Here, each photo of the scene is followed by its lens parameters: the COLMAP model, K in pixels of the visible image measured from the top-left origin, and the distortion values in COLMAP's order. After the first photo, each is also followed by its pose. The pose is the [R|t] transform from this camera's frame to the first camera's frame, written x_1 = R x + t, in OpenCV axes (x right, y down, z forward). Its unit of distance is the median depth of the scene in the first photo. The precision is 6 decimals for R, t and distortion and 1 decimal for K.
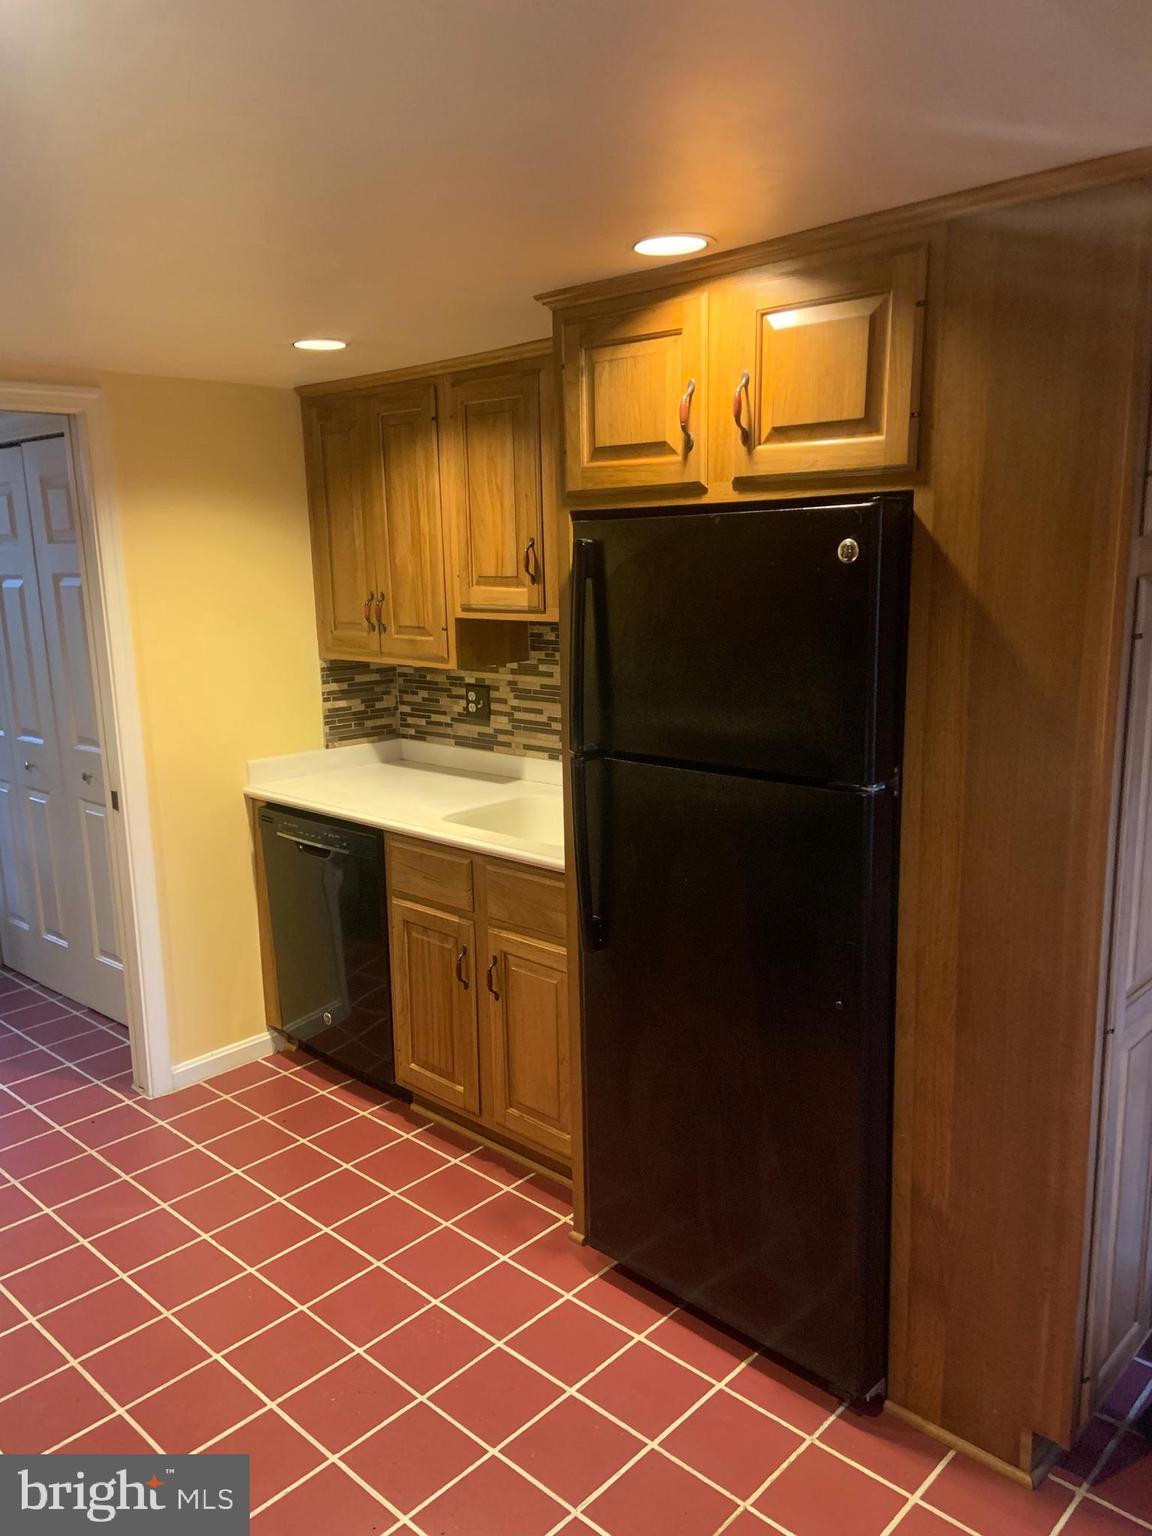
lens RADIAL K [[1163.0, 0, 576.3], [0, 1163.0, 778.6], [0, 0, 1]] dist [0.118194, -0.135764]
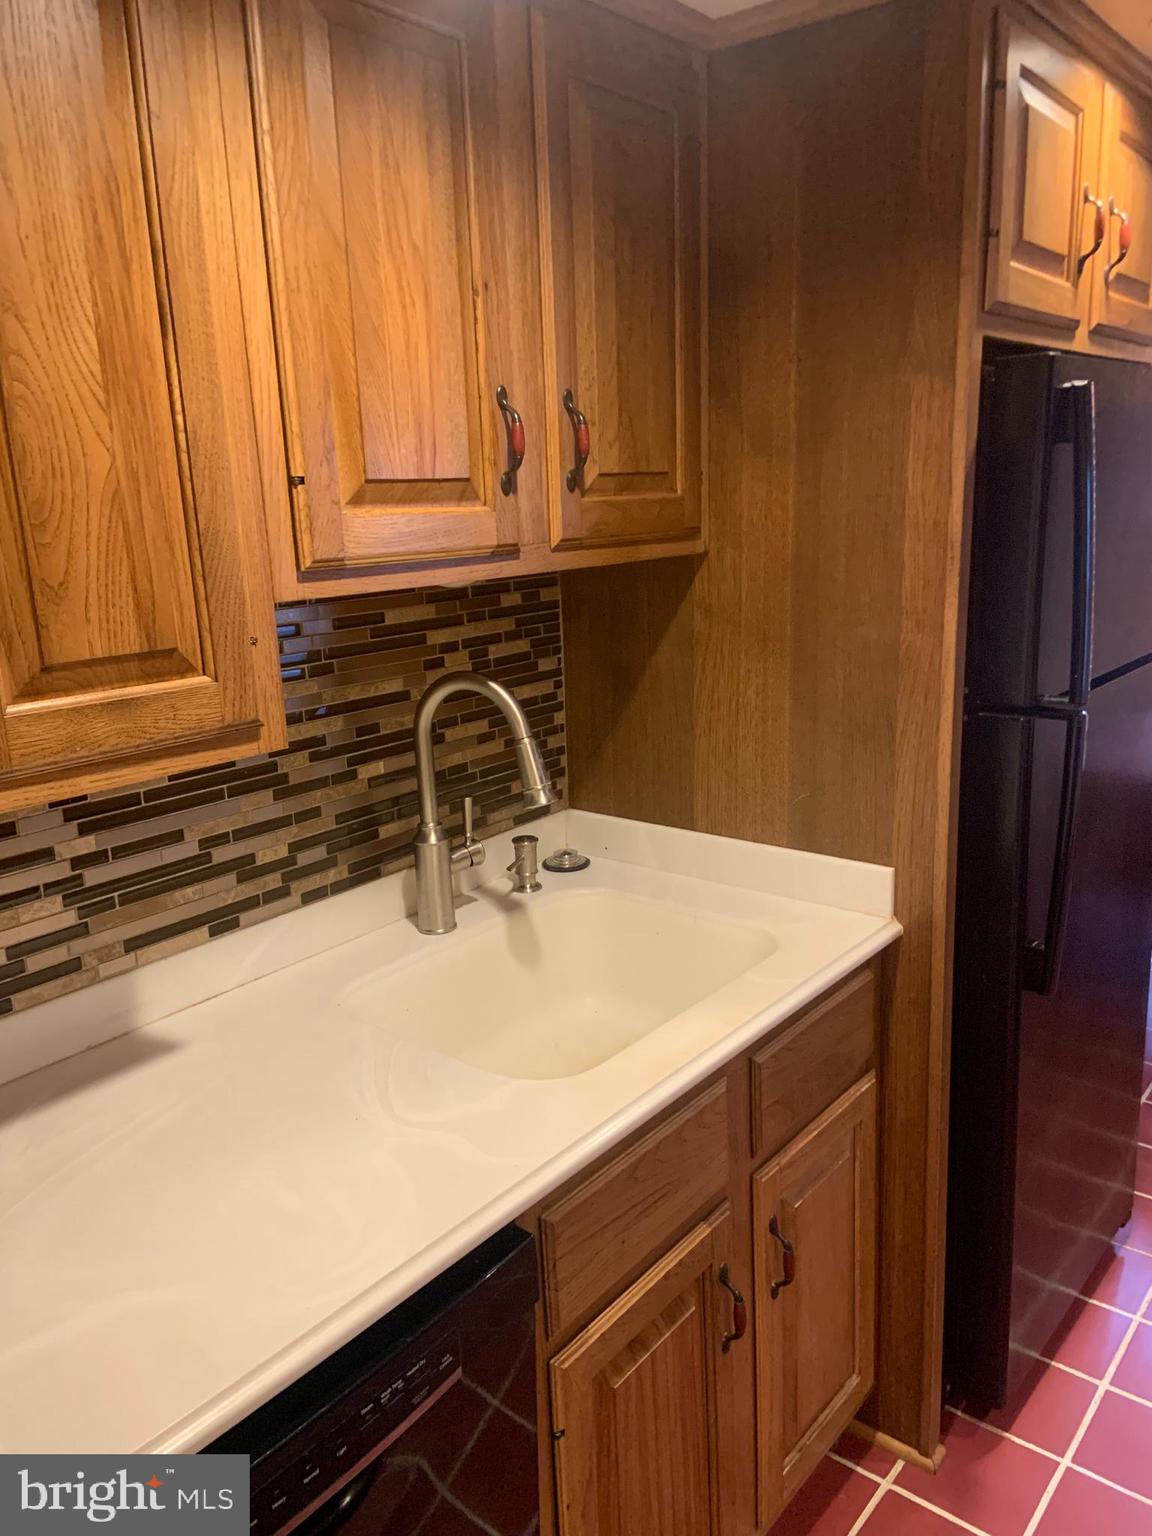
lens RADIAL K [[1163.0, 0, 571.3], [0, 1163.0, 777.8], [0, 0, 1]] dist [0.118194, -0.135764]
pose [[-0.065271, -0.216874, 0.974015, -0.448000], [0.233107, 0.945775, 0.226208, -0.142169], [-0.970258, 0.241815, -0.011177, 0.897671]]
